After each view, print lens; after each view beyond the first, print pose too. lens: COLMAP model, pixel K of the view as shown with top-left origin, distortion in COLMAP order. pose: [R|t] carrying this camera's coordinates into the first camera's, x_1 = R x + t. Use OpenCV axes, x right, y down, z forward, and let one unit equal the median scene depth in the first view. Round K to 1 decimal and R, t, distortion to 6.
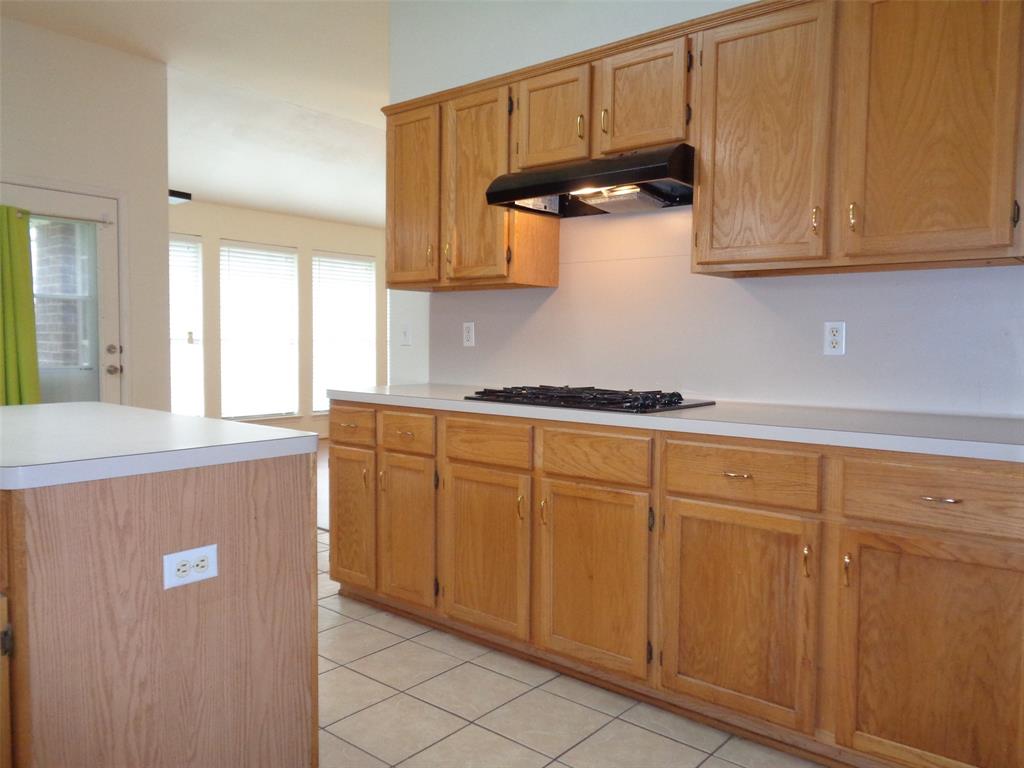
lens RADIAL K [[775.7, 0, 517.6], [0, 775.7, 385.3], [0, 0, 1]] dist [0.002535, 0.003690]
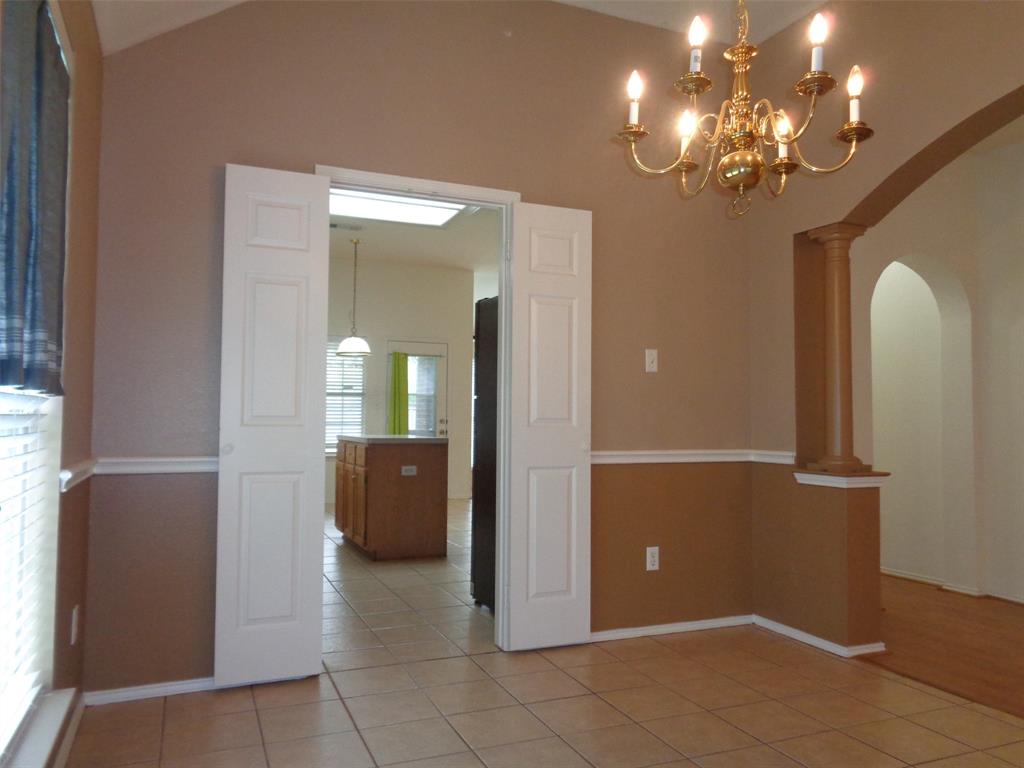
lens RADIAL K [[775.7, 0, 517.6], [0, 775.7, 385.3], [0, 0, 1]] dist [0.002535, 0.003690]
pose [[0.890863, -0.020640, -0.453803, 1.705544], [-0.030290, 0.994045, -0.104674, 0.197601], [0.453261, 0.106996, 0.884933, -2.055534]]
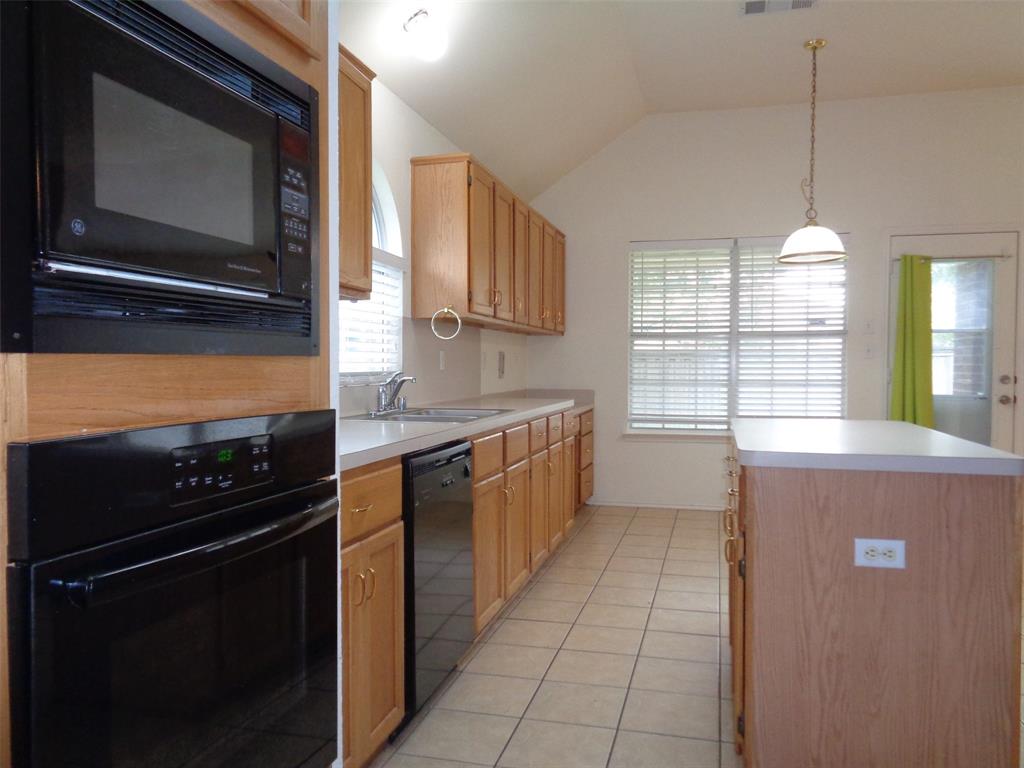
lens RADIAL K [[775.7, 0, 517.6], [0, 775.7, 385.3], [0, 0, 1]] dist [0.002535, 0.003690]
pose [[0.425280, 0.015285, -0.904933, 0.421312], [-0.053610, 0.998527, -0.008328, 0.012603], [0.903472, 0.052056, 0.425474, -0.033625]]
